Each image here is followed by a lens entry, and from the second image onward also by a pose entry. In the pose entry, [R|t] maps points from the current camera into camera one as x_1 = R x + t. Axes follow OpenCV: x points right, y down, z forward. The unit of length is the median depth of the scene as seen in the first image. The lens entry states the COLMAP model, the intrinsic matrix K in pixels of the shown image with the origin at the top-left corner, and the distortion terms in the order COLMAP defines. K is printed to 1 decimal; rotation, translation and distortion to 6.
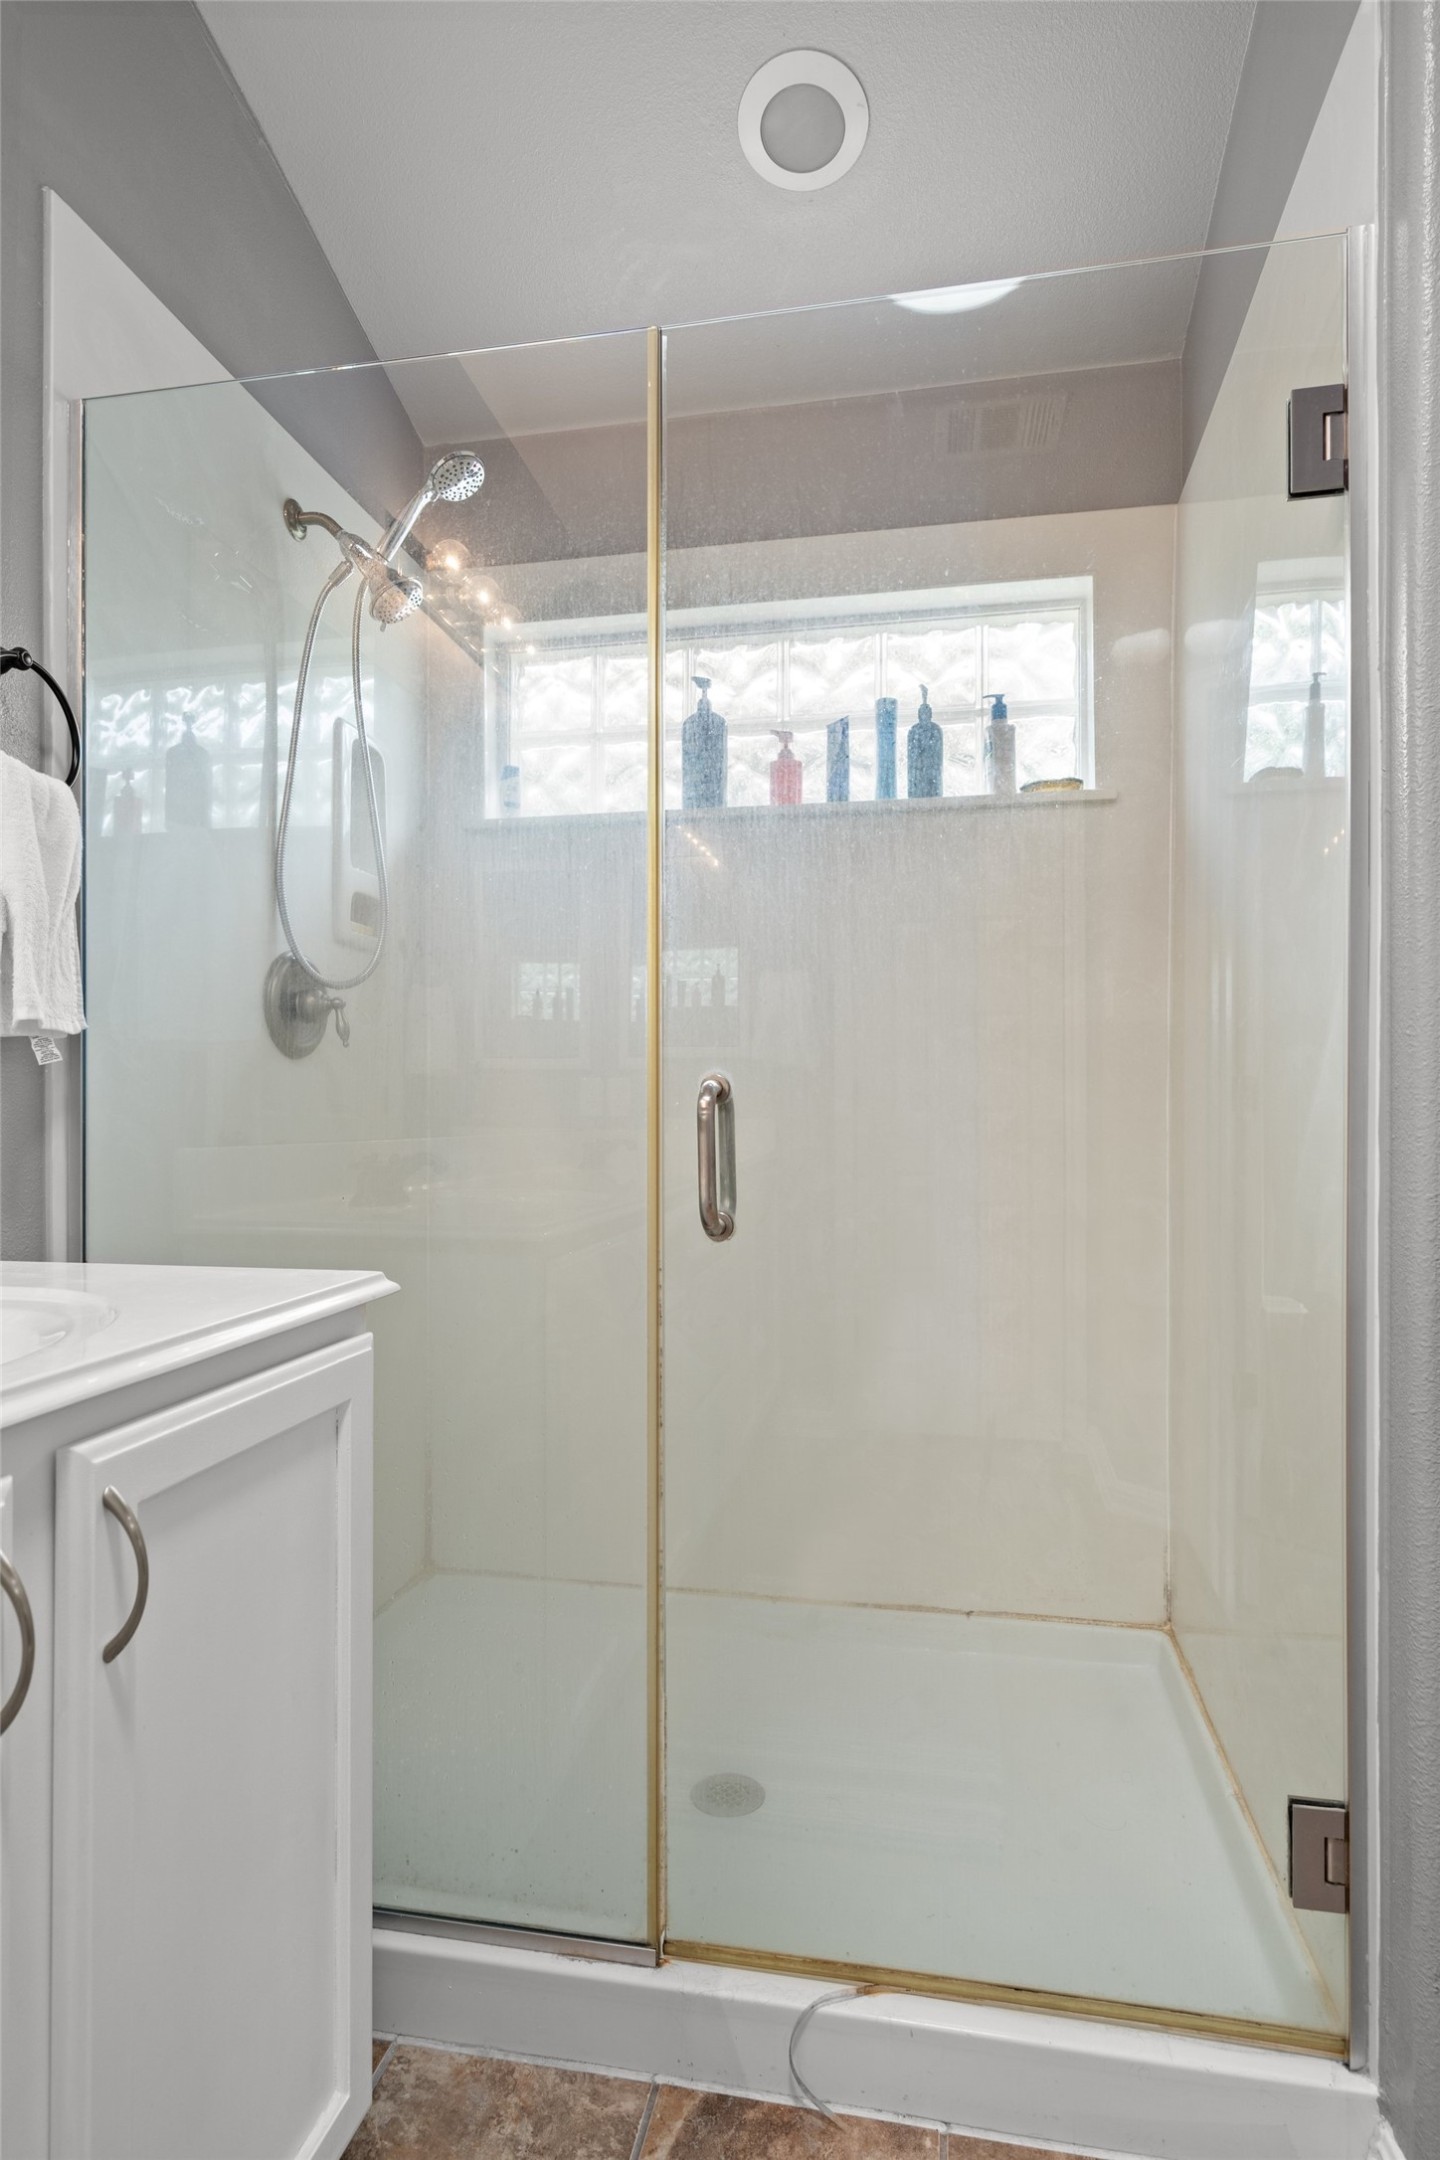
lens RADIAL K [[1168.0, 0, 724.2], [0, 1168.0, 1097.6], [0, 0, 1]] dist [0.005774, -0.000120]
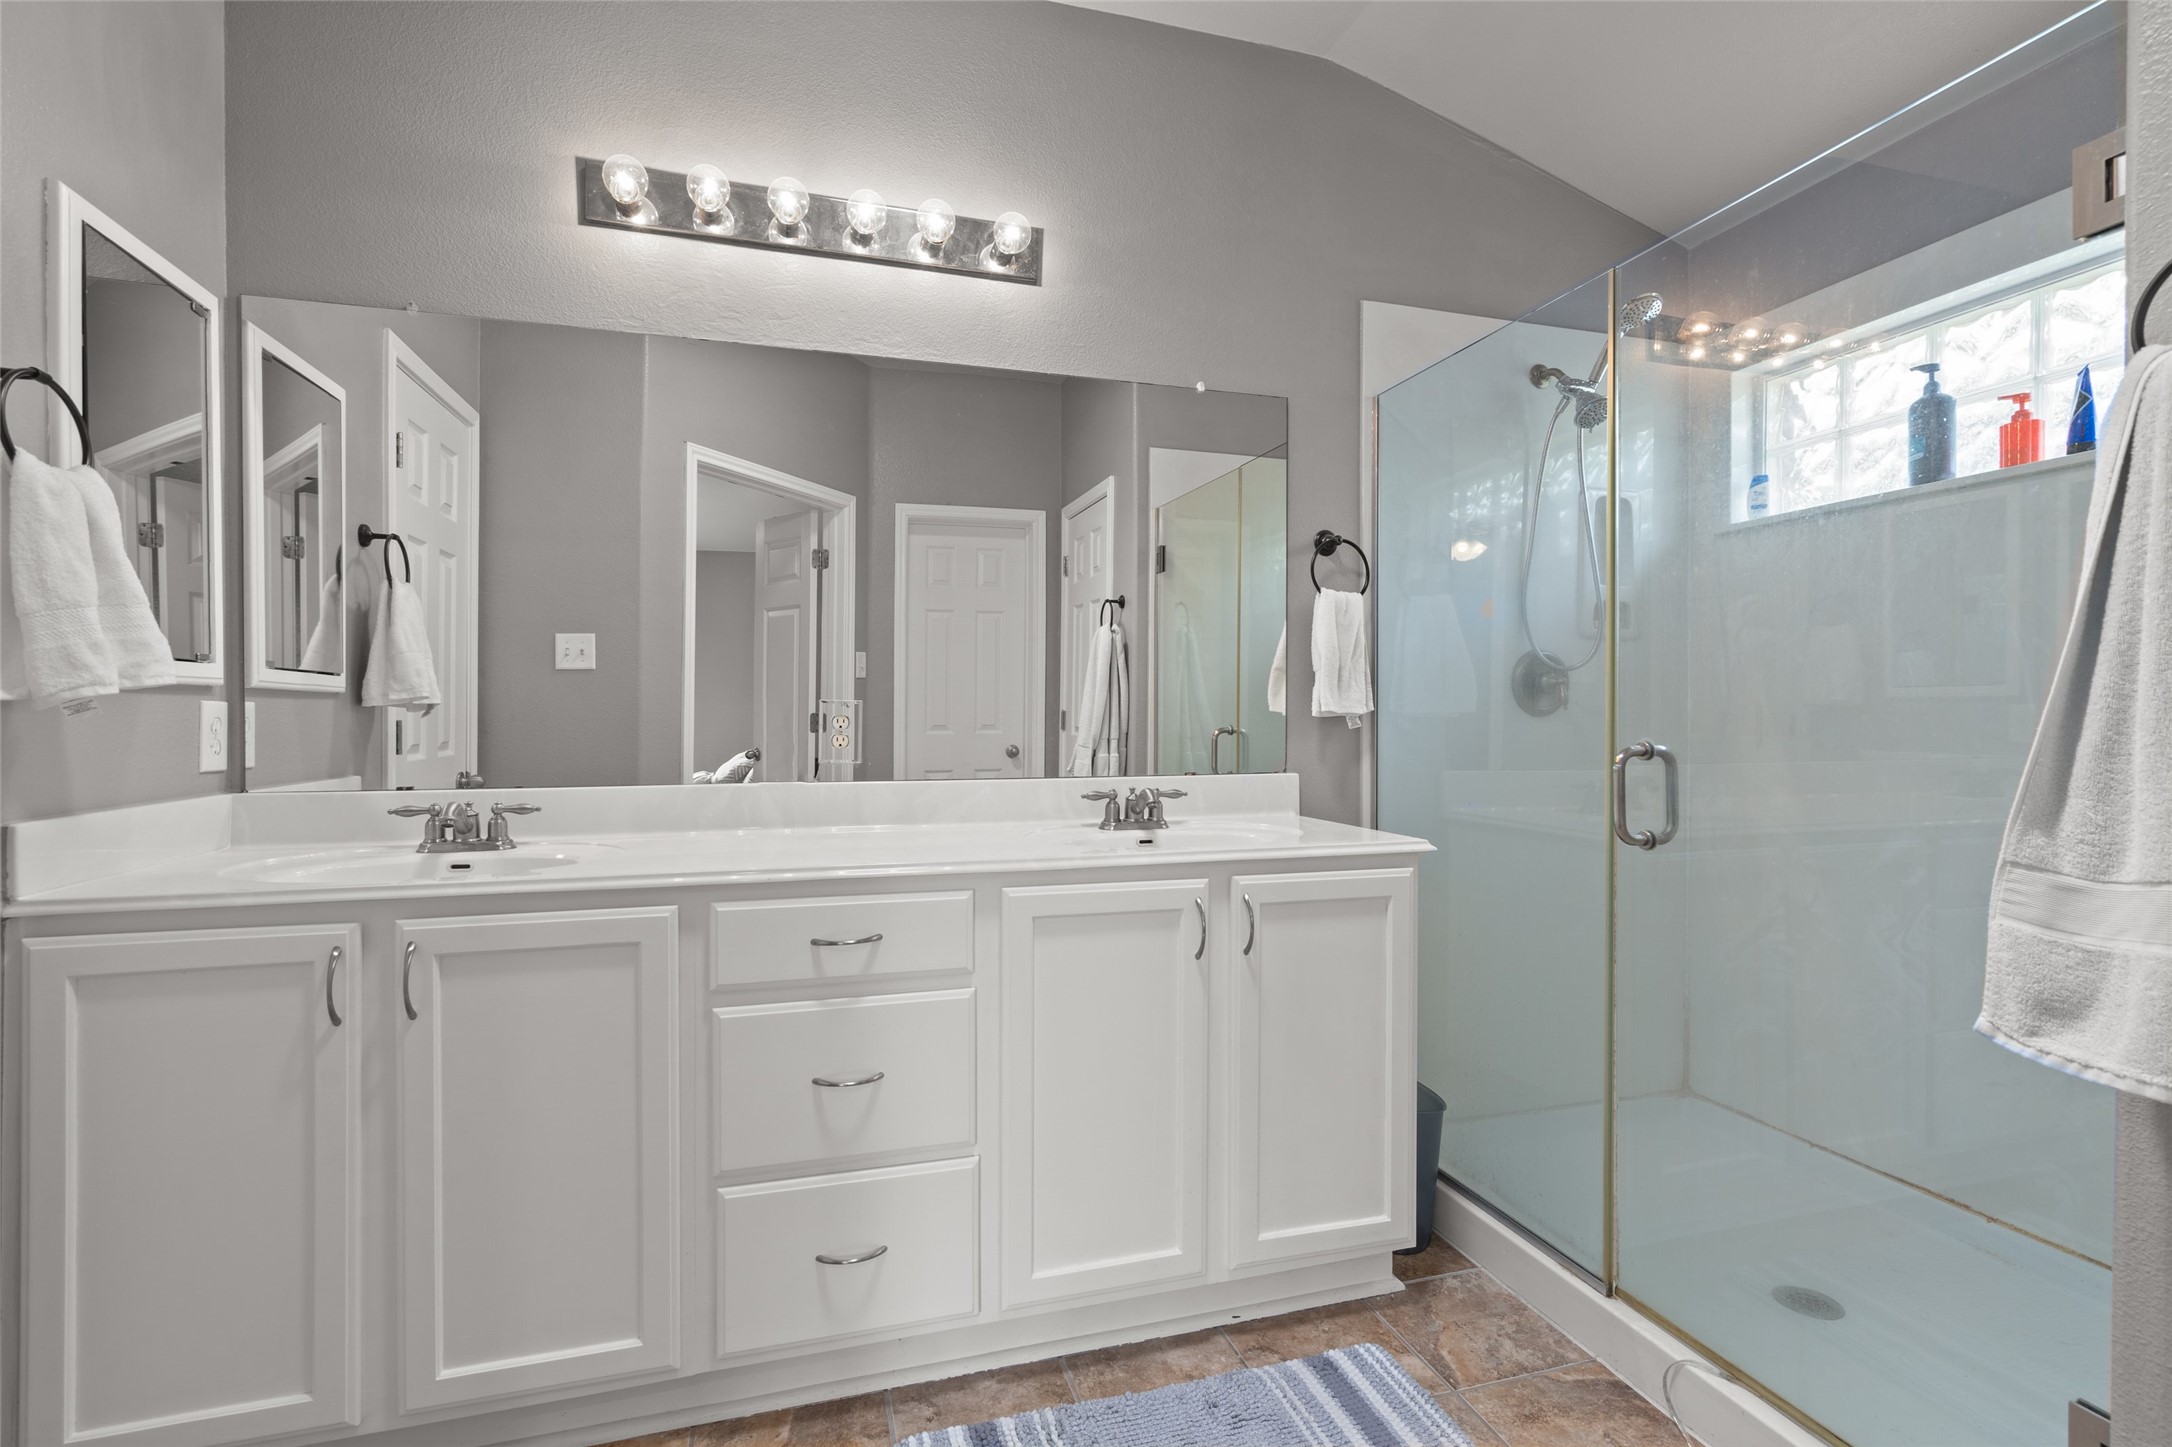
lens RADIAL K [[987.5, 0, 1081.6], [0, 987.5, 720.8], [0, 0, 1]] dist [-0.001047, 0.001652]
pose [[0.462725, 0.003521, -0.886495, 0.678798], [0.003601, 0.999976, 0.005852, -0.048416], [0.886494, -0.005900, 0.462702, -0.217589]]
